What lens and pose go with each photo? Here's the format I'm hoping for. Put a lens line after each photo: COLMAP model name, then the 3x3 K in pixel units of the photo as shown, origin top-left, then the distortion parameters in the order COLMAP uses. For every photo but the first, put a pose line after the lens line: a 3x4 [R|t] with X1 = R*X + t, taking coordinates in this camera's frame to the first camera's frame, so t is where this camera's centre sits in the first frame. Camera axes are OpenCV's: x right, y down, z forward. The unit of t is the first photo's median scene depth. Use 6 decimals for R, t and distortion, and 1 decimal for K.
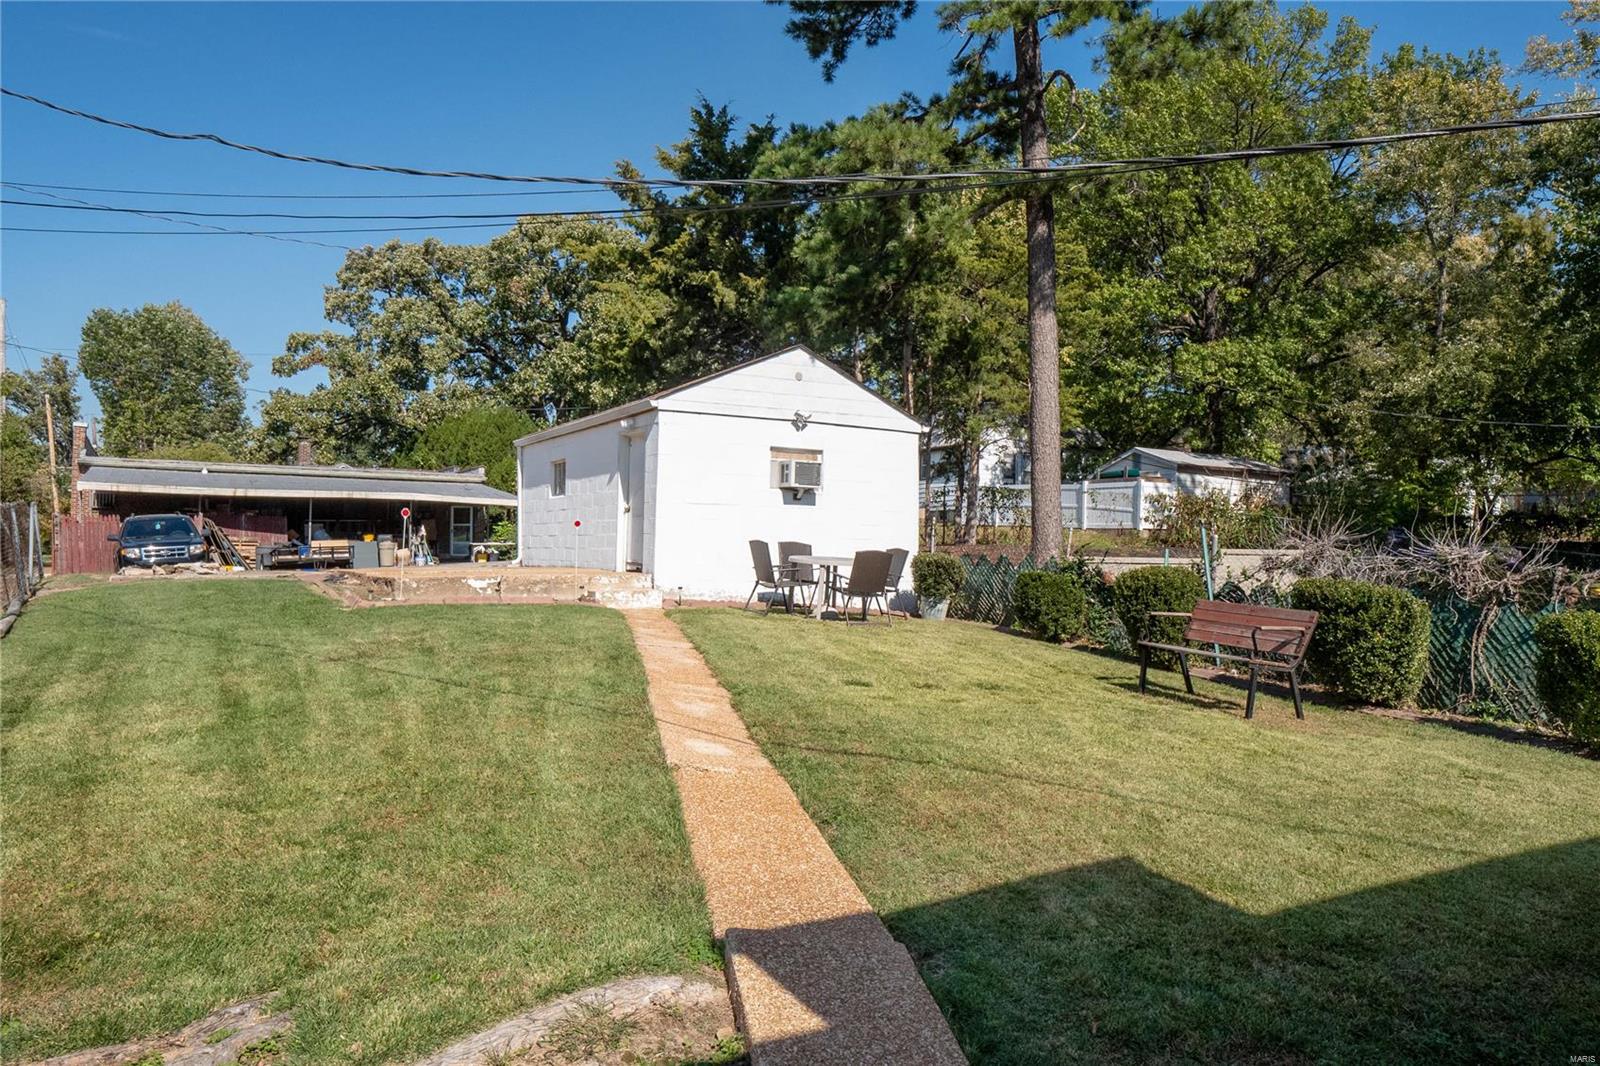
lens RADIAL K [[1112.2, 0, 798.7], [0, 1112.2, 536.2], [0, 0, 1]] dist [-0.003194, 0.006900]
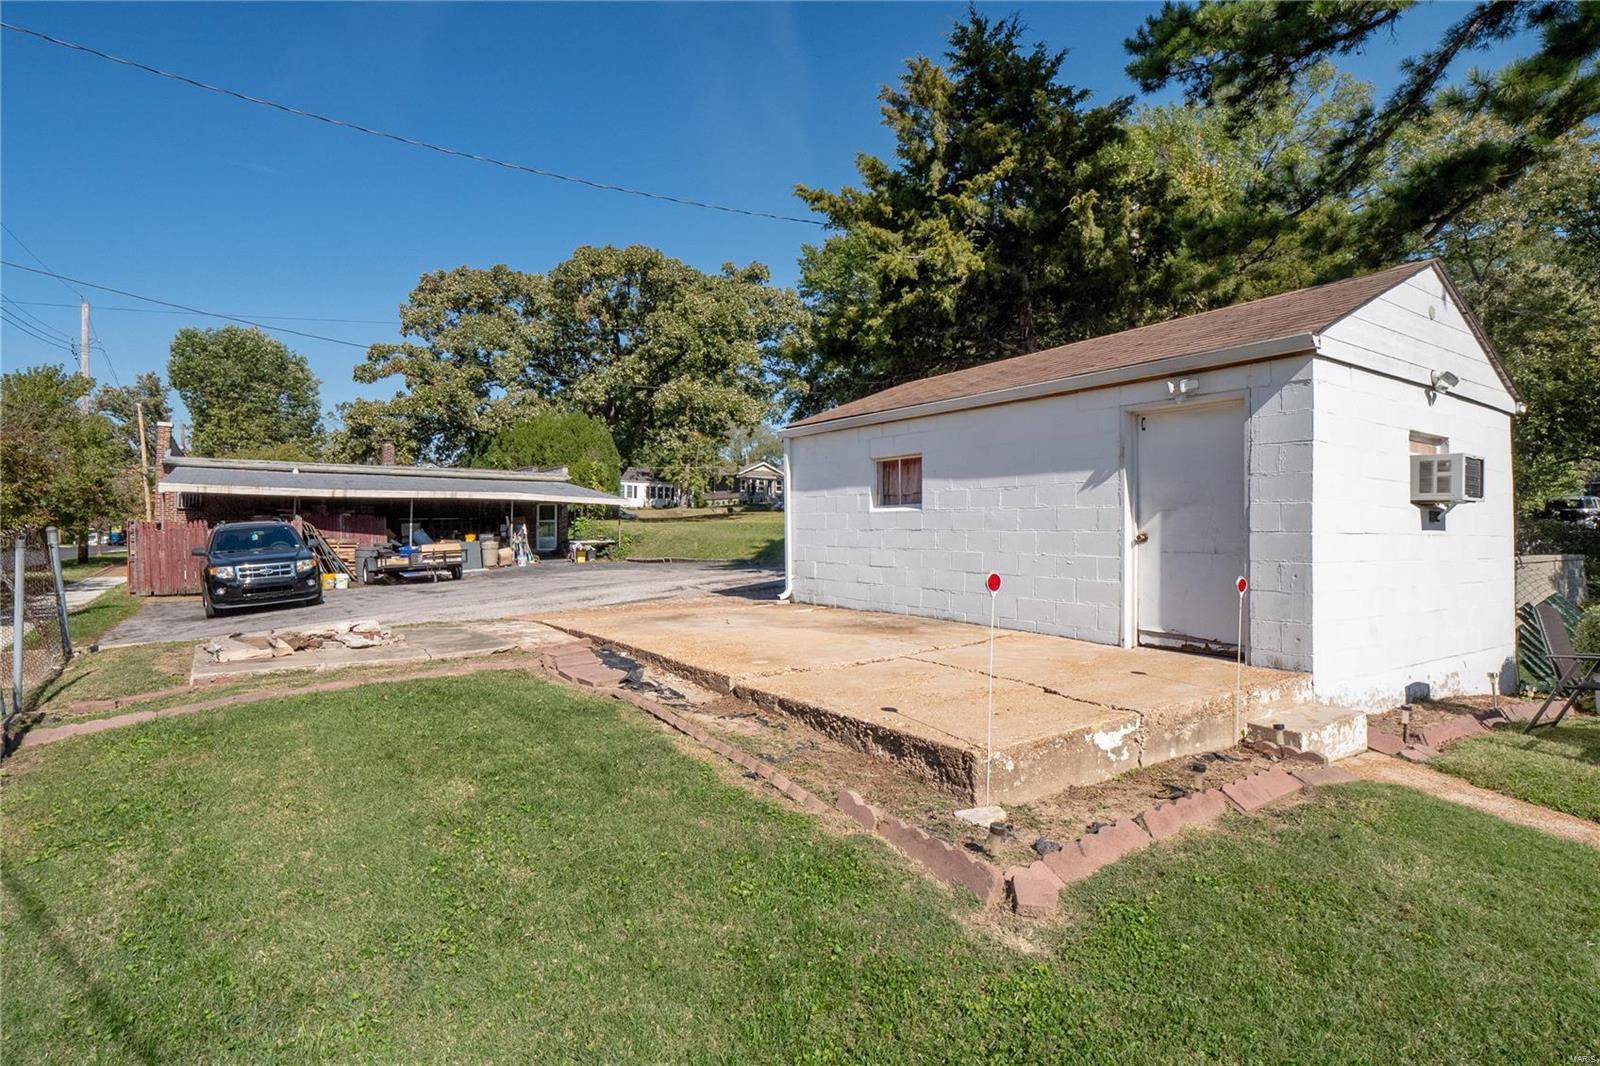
lens RADIAL K [[797.4, 0, 805.4], [0, 797.4, 520.1], [0, 0, 1]] dist [-0.012798, -0.000774]
pose [[0.995070, -0.006989, 0.098926, -0.113006], [0.006572, 0.999968, 0.004537, -0.011186], [-0.098954, -0.003865, 0.995084, 0.184942]]
